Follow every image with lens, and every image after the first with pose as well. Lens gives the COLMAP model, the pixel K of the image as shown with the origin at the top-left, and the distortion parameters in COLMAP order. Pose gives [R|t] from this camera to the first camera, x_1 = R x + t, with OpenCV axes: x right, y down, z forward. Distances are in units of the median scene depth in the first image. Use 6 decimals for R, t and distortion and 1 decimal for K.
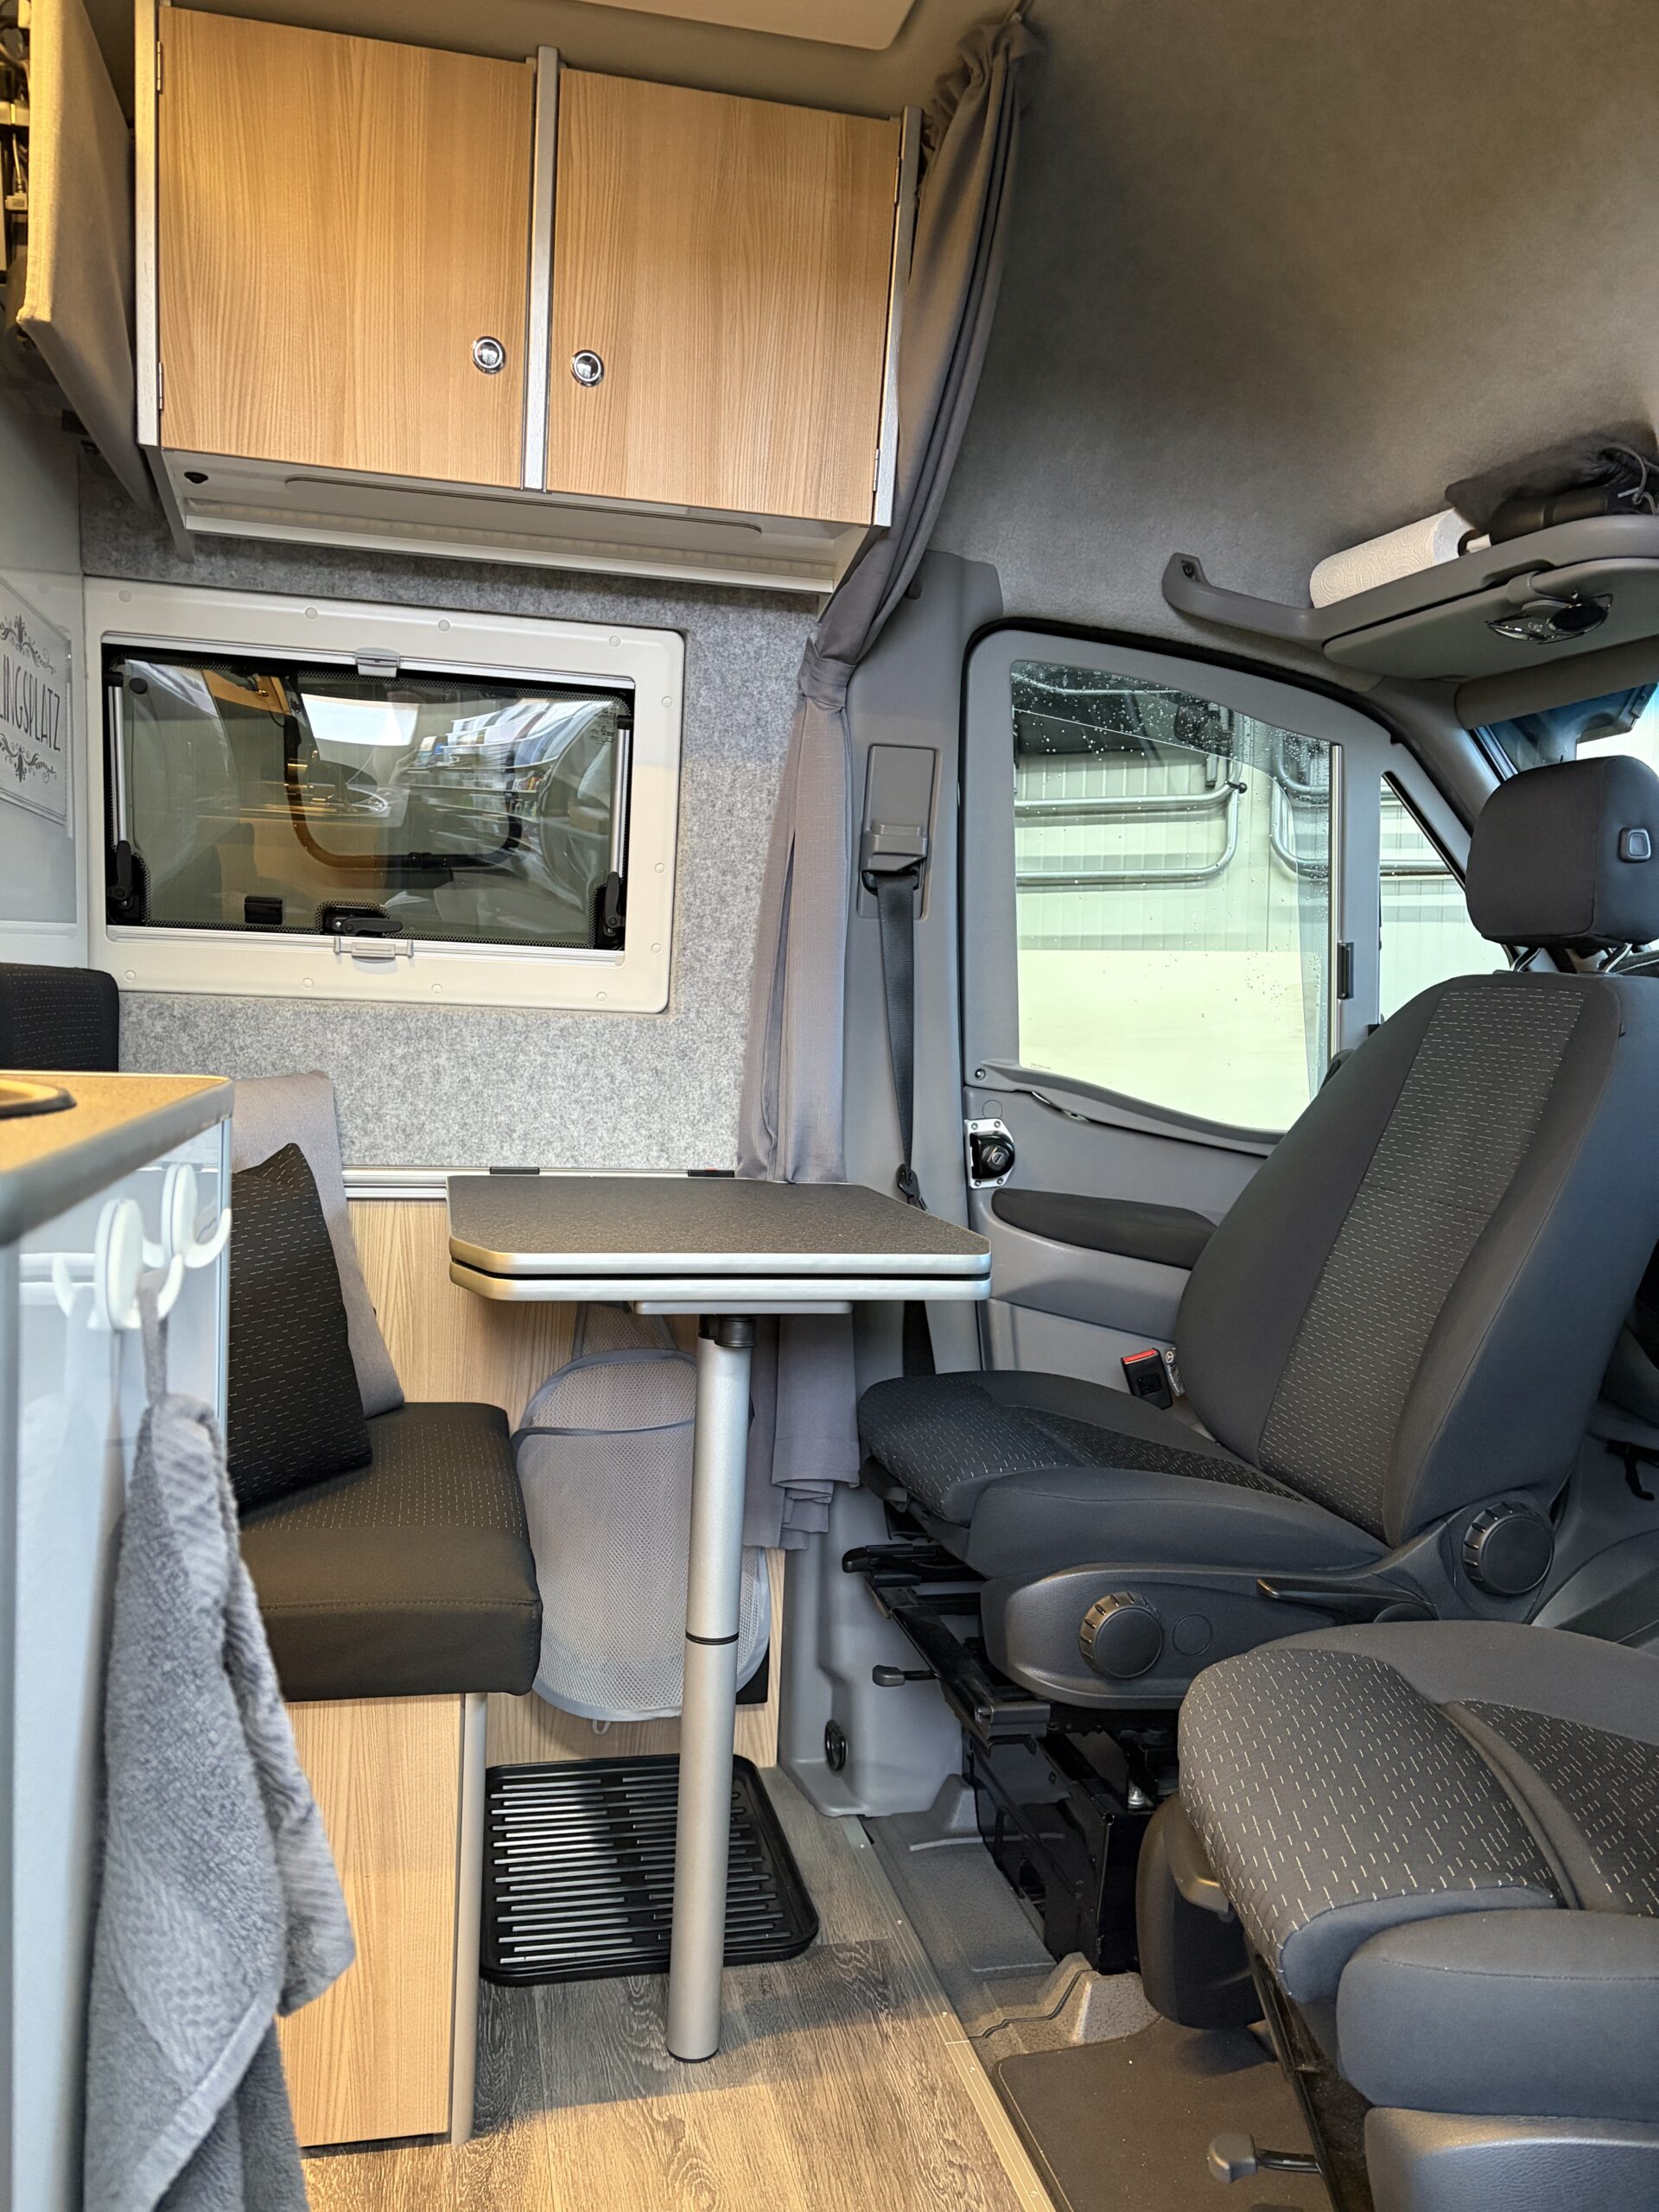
lens RADIAL K [[1683.3, 0, 828.7], [0, 1683.3, 1106.6], [0, 0, 1]] dist [0.043205, -0.037561]
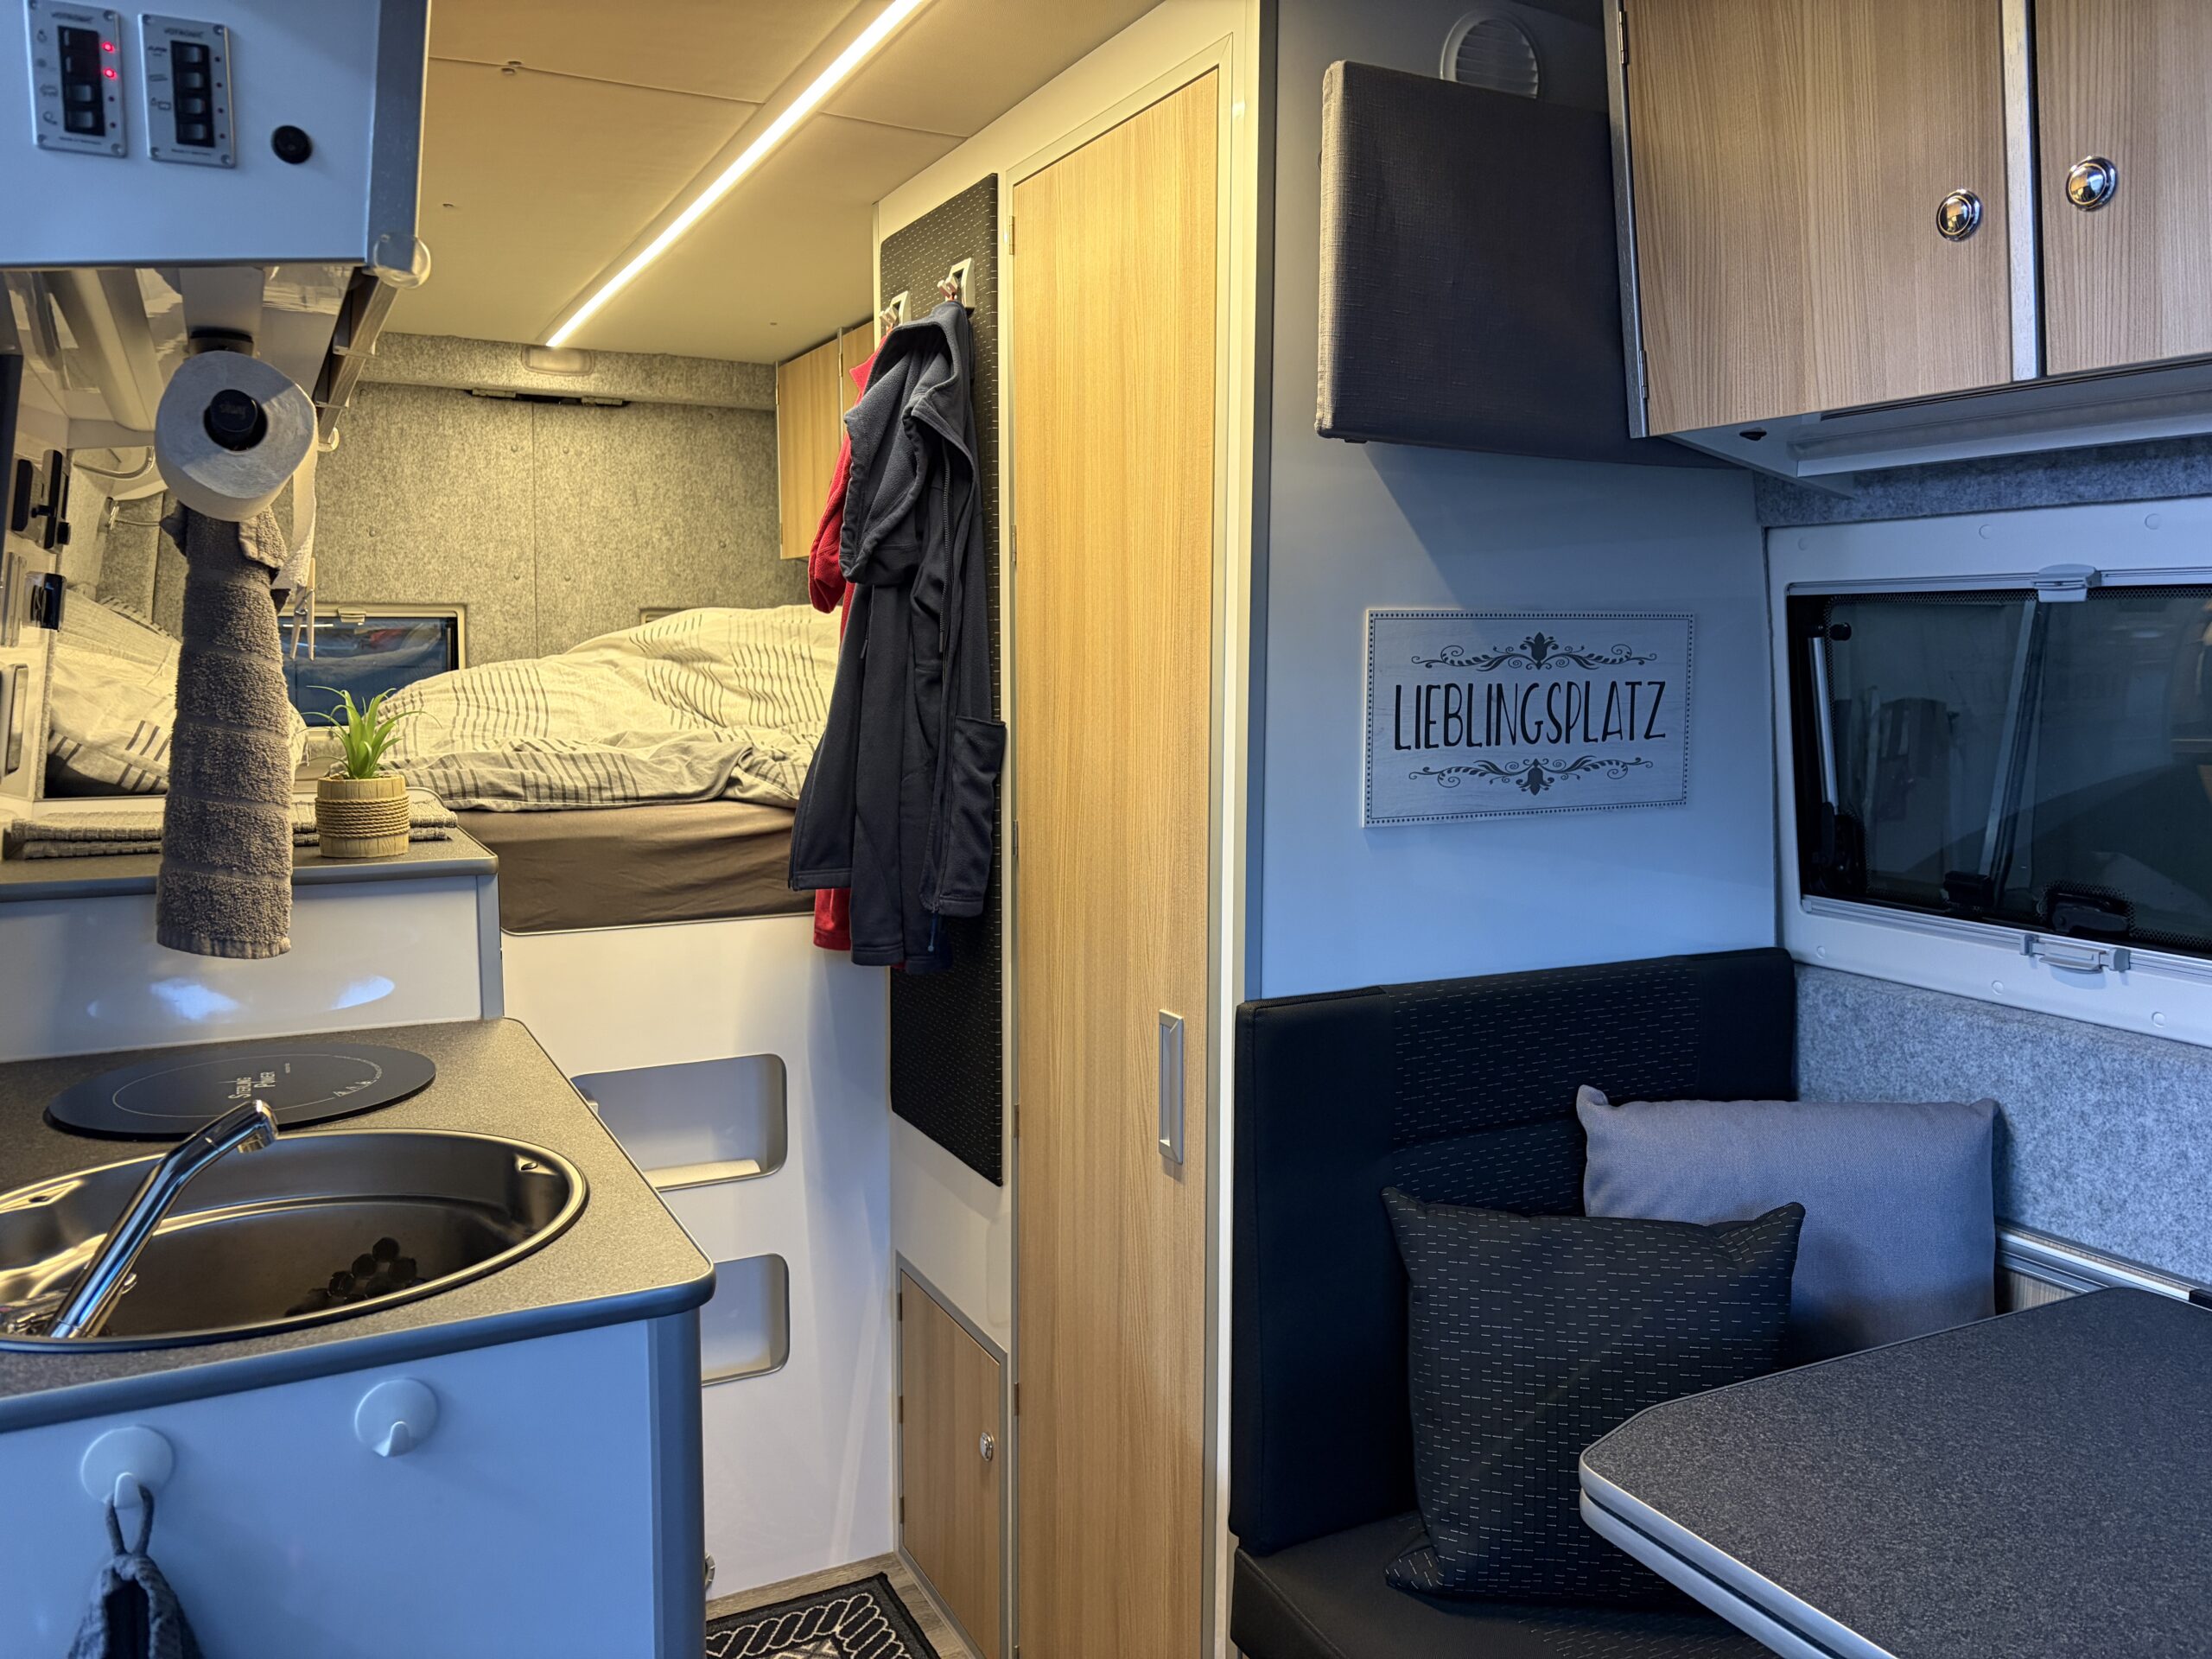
lens RADIAL K [[1683.3, 0, 1086.6], [0, 1683.3, 836.9], [0, 0, 1]] dist [0.043205, -0.037561]
pose [[0.232329, 0.071822, -0.969982, 0.360146], [-0.046809, 0.996940, 0.062606, -0.173602], [0.971510, 0.030859, 0.234980, 0.399214]]
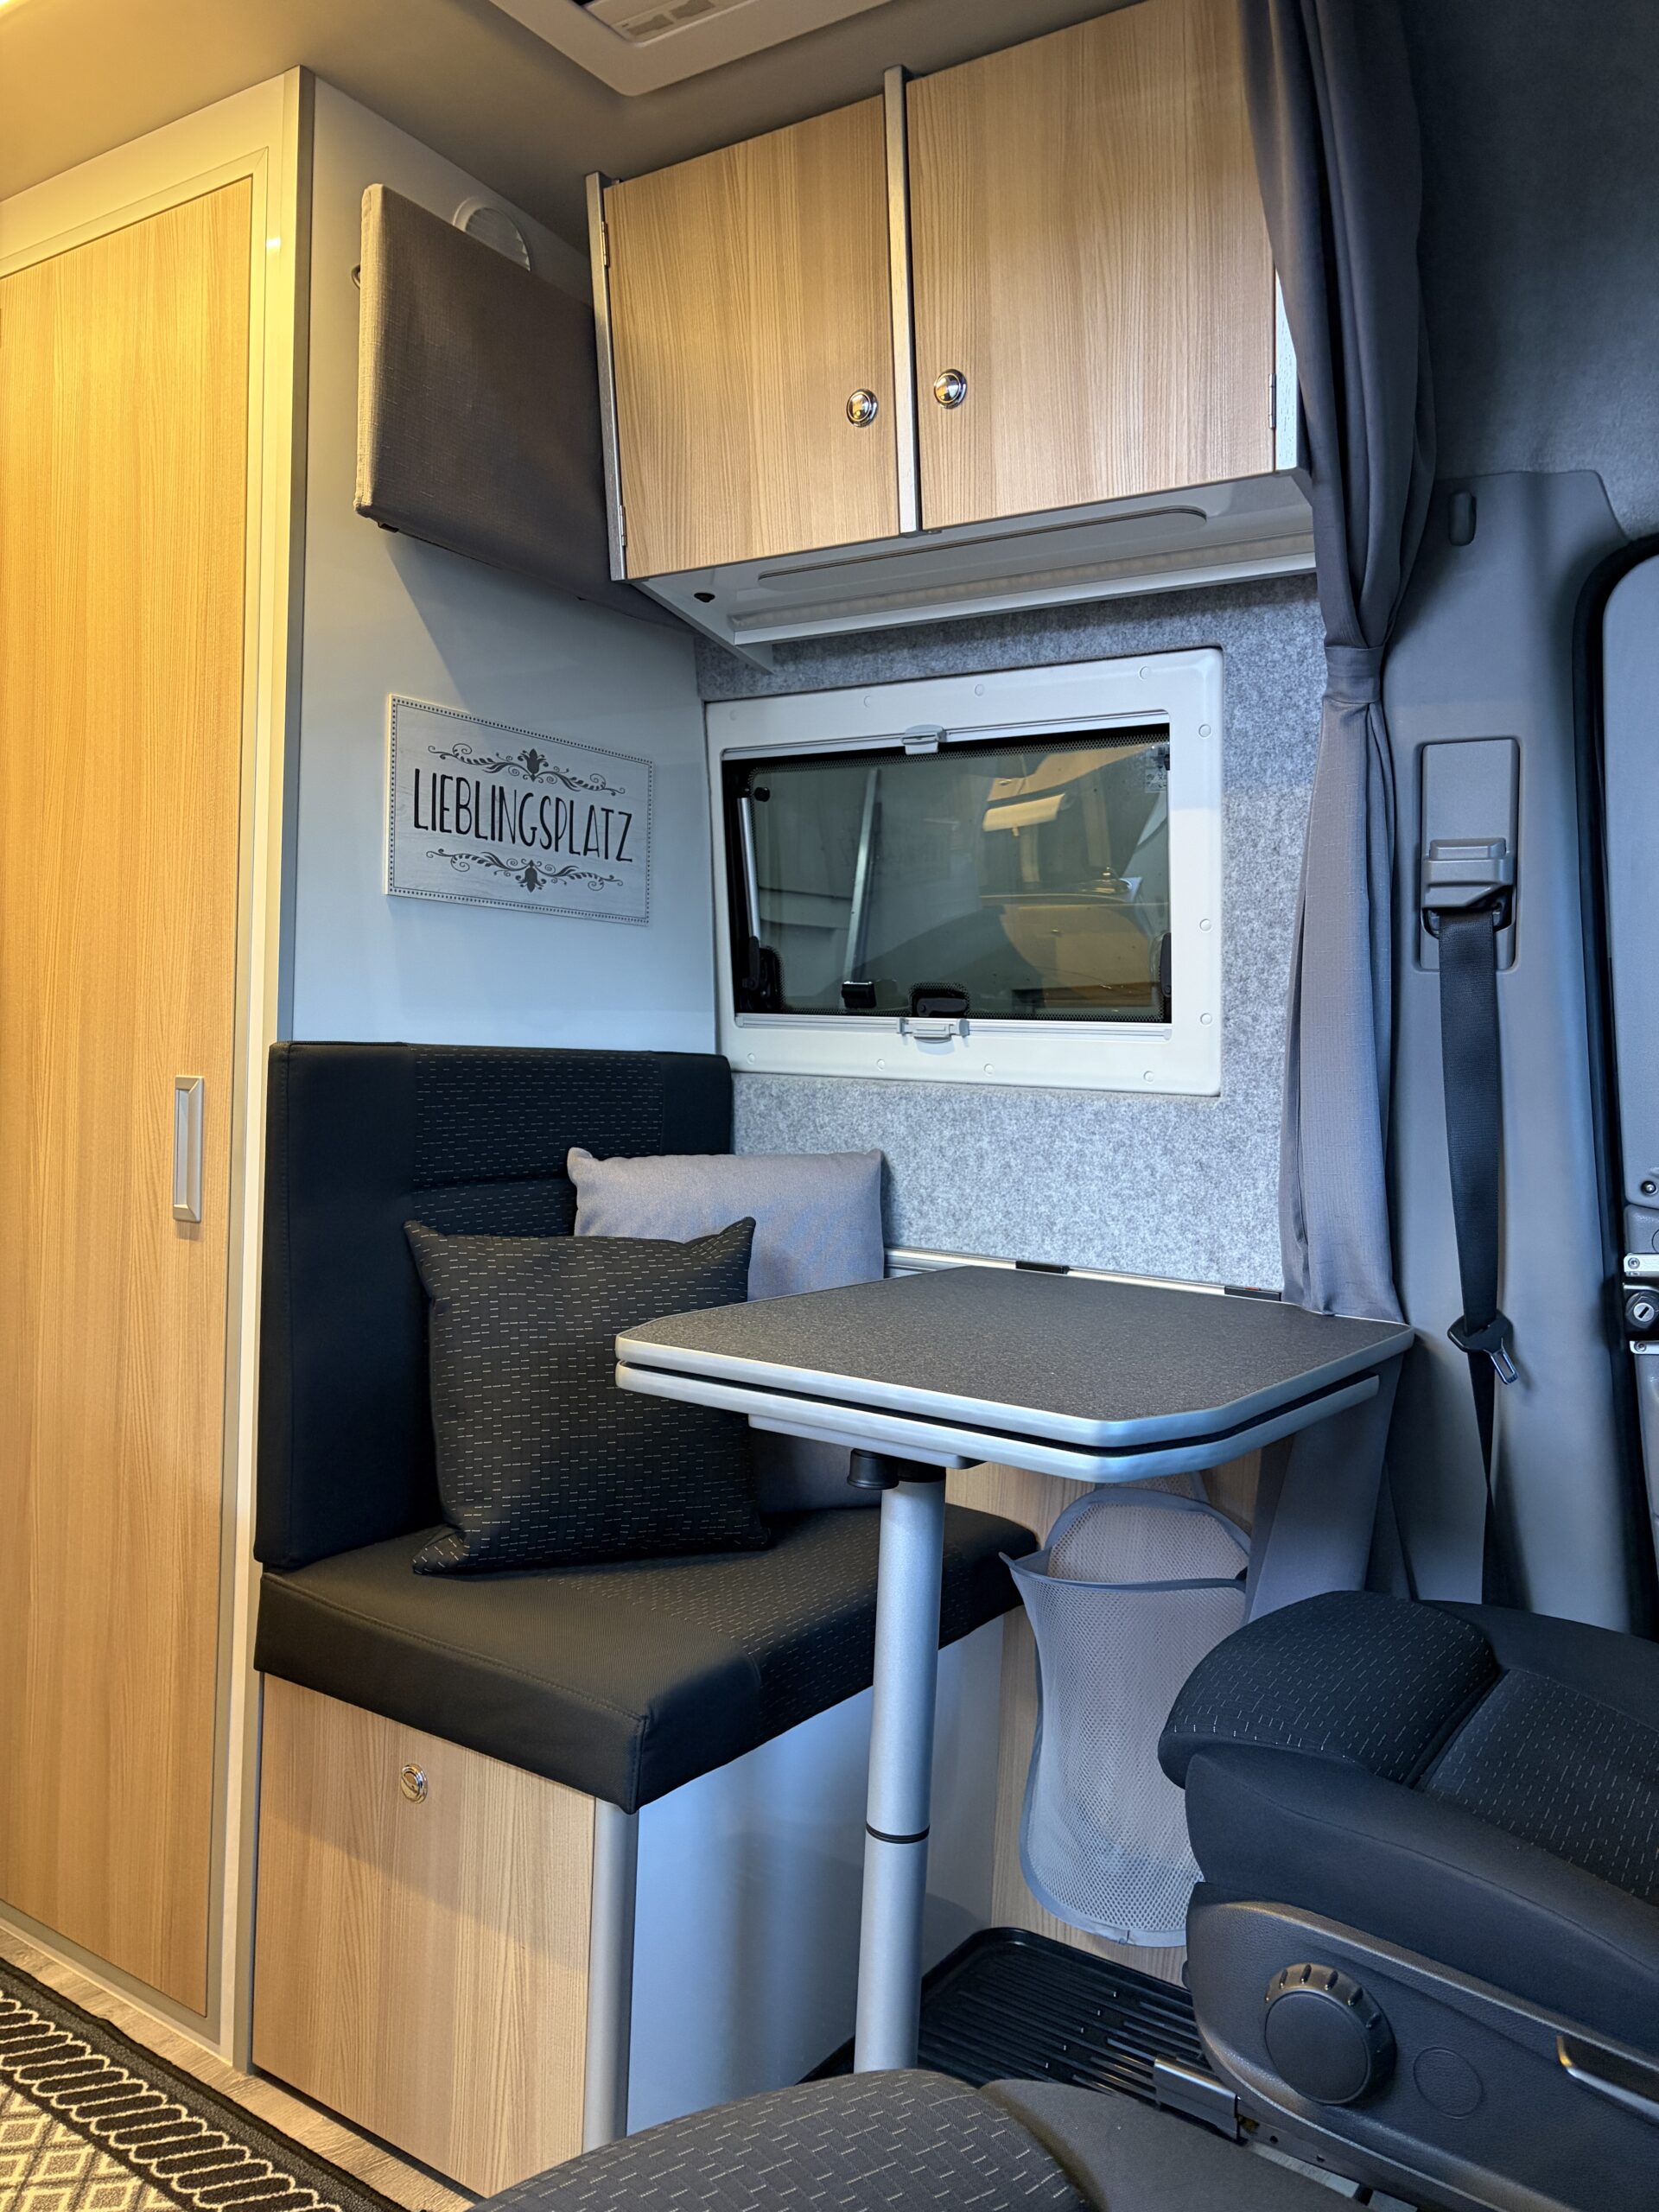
lens RADIAL K [[1683.3, 0, 834.1], [0, 1683.3, 1103.4], [0, 0, 1]] dist [0.043205, -0.037561]
pose [[0.675228, 0.010457, -0.737534, 0.416664], [-0.052243, 0.998066, -0.033678, -0.014075], [0.735756, 0.061272, 0.674469, 0.304567]]
